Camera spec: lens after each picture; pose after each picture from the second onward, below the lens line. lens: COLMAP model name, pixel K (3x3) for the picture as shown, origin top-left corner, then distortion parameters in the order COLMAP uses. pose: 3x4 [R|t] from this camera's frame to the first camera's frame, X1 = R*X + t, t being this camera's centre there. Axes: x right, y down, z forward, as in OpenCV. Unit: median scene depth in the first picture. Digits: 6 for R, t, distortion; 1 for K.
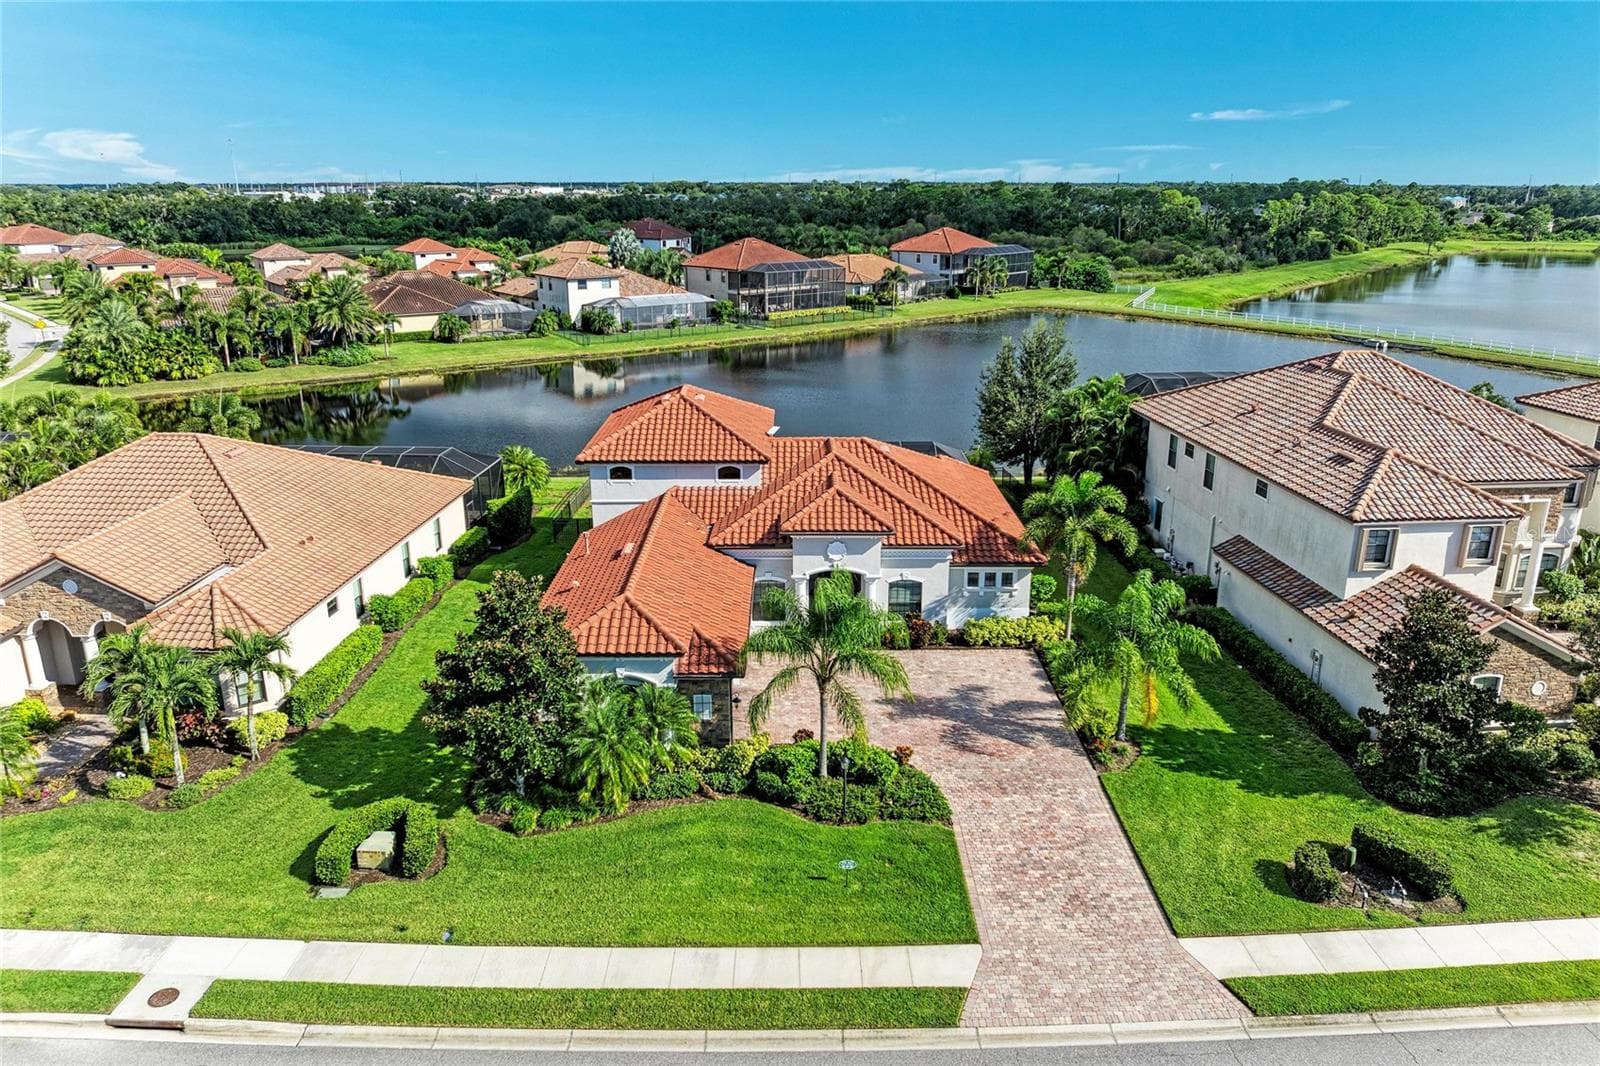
lens RADIAL K [[1126.0, 0, 800.0], [0, 1126.0, 533.0], [0, 0, 1]] dist [-0.014497, -0.005290]
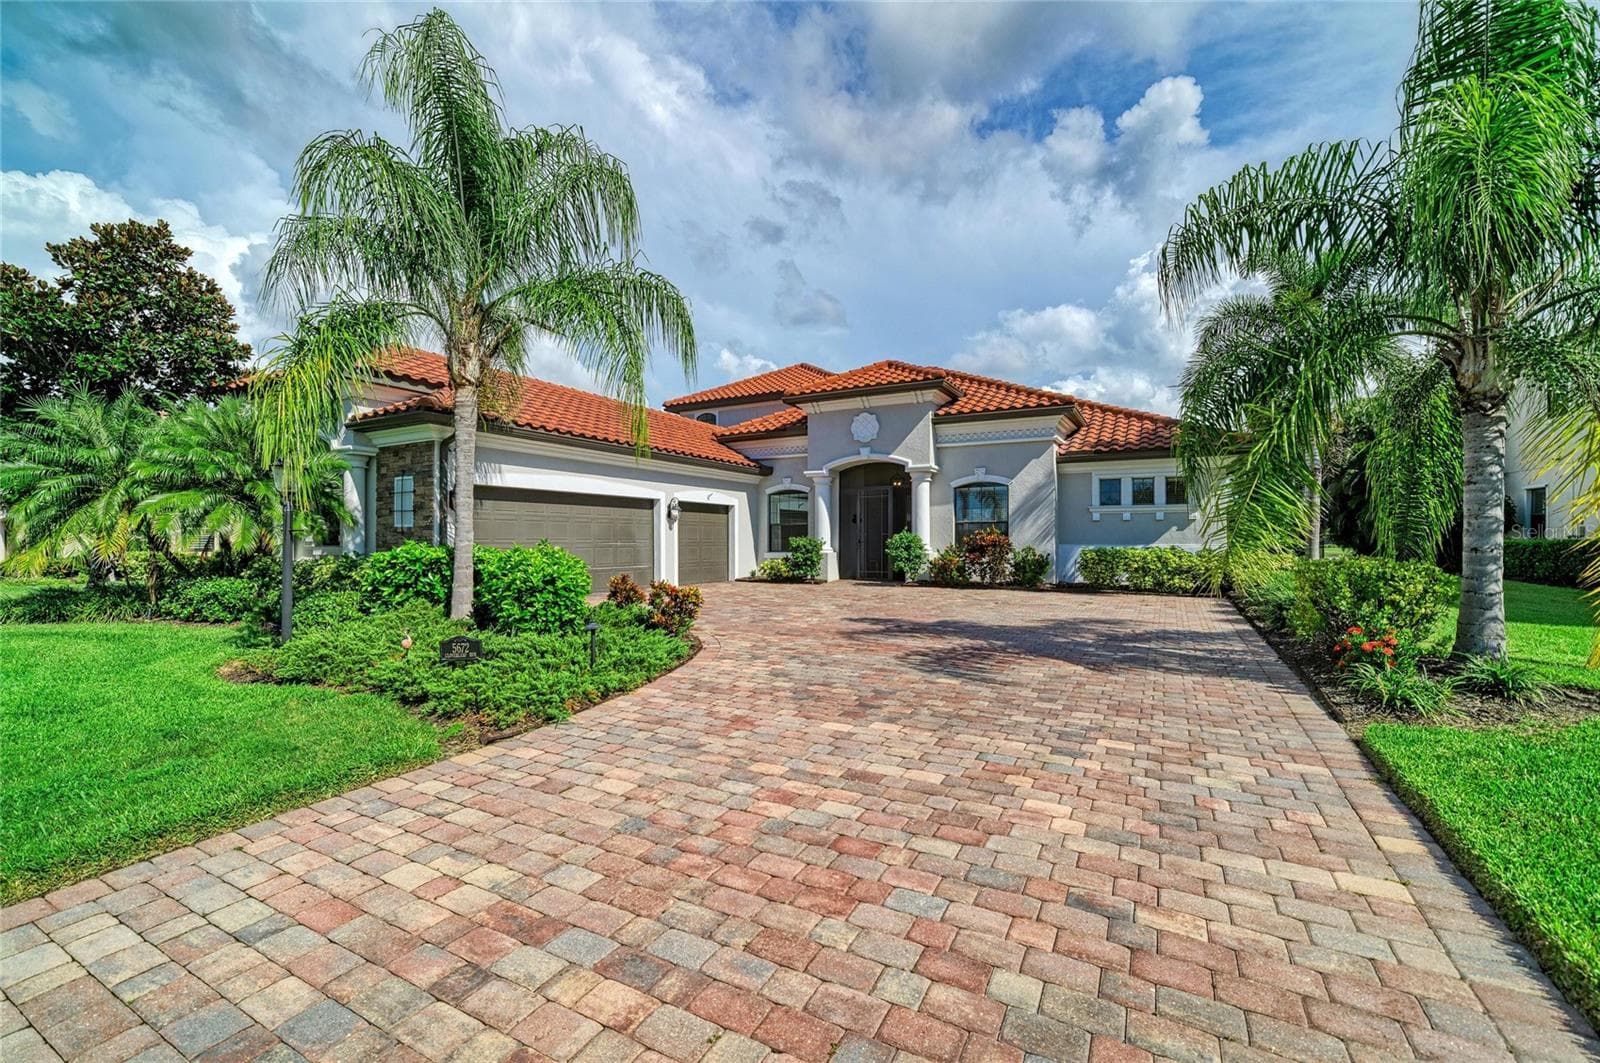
lens RADIAL K [[659.8, 0, 803.8], [0, 659.8, 542.8], [0, 0, 1]] dist [-0.000428, -0.000214]
pose [[0.872231, 0.005119, -0.489068, 0.182324], [-0.147882, 0.955903, -0.253735, 0.175504], [0.466202, 0.293639, 0.834525, 0.649396]]
